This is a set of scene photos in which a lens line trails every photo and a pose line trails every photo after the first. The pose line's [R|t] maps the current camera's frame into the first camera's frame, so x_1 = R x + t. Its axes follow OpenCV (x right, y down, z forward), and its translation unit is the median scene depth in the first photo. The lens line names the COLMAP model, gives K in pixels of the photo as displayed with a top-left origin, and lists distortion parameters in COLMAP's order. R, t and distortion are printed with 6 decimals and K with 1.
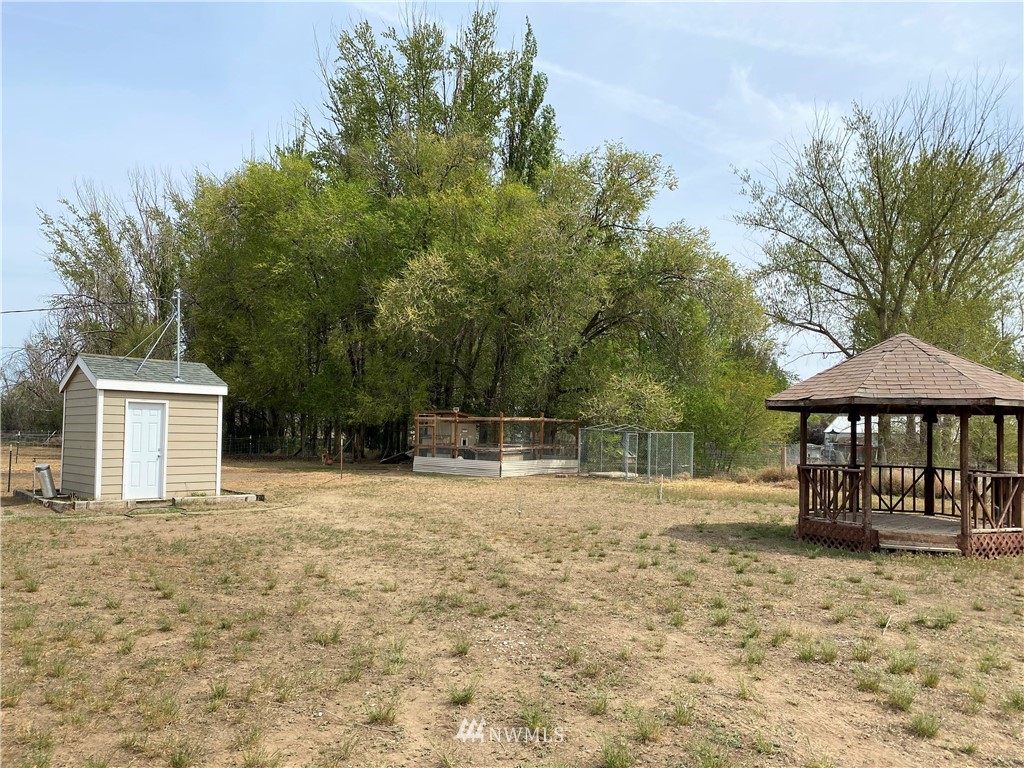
lens RADIAL K [[786.3, 0, 512.5], [0, 786.3, 384.6], [0, 0, 1]] dist [-0.005070, -0.005231]
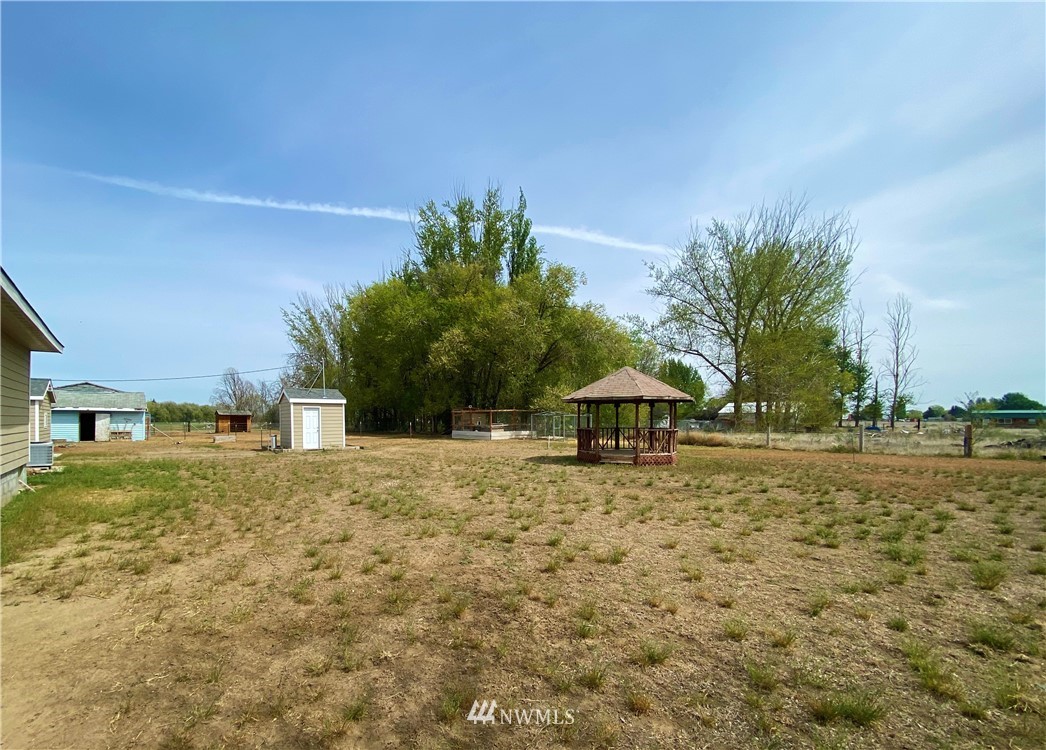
lens RADIAL K [[543.7, 0, 522.5], [0, 543.7, 414.1], [0, 0, 1]] dist [0.005903, 0.000099]
pose [[0.984895, -0.026462, -0.171120, 0.237949], [0.034768, 0.998349, 0.045728, -0.005912], [0.169627, -0.050987, 0.984188, -0.270650]]
